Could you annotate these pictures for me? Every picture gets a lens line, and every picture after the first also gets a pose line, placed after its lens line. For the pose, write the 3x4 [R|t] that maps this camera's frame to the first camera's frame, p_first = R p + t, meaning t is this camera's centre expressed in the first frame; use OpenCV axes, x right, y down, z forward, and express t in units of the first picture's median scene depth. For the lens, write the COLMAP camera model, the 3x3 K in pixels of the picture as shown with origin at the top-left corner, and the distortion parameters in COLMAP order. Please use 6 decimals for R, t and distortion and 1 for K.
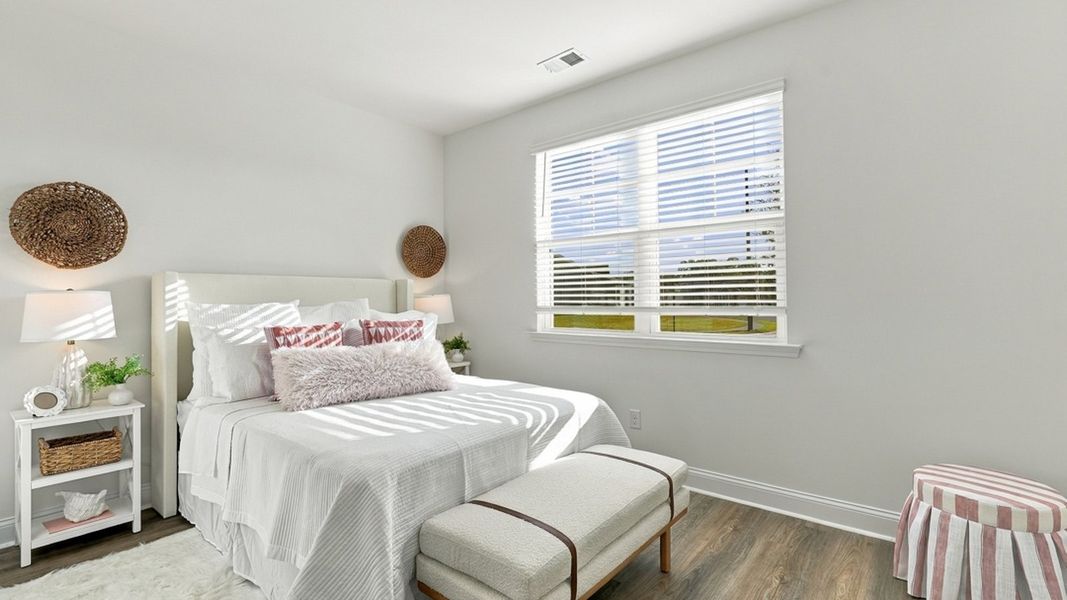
lens RADIAL K [[473.4, 0, 536.0], [0, 473.4, 300.9], [0, 0, 1]] dist [-0.003668, 0.000796]
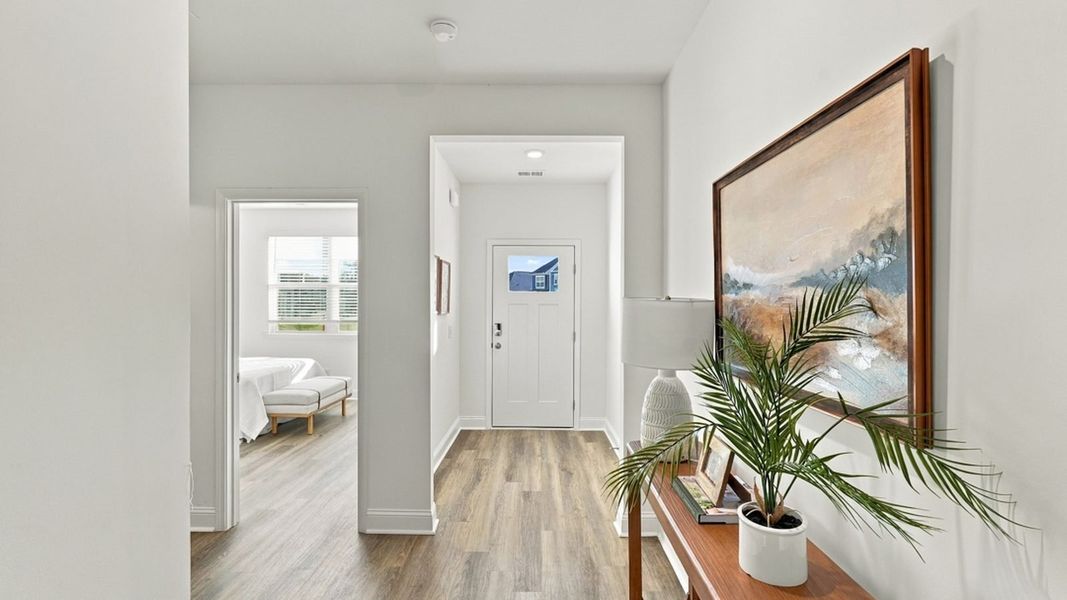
lens RADIAL K [[473.4, 0, 536.0], [0, 473.4, 300.9], [0, 0, 1]] dist [-0.003668, 0.000796]
pose [[0.772671, 0.006861, 0.634769, -0.577854], [-0.004660, 0.999976, -0.005135, -0.092874], [-0.634789, 0.001009, 0.772685, -1.736861]]
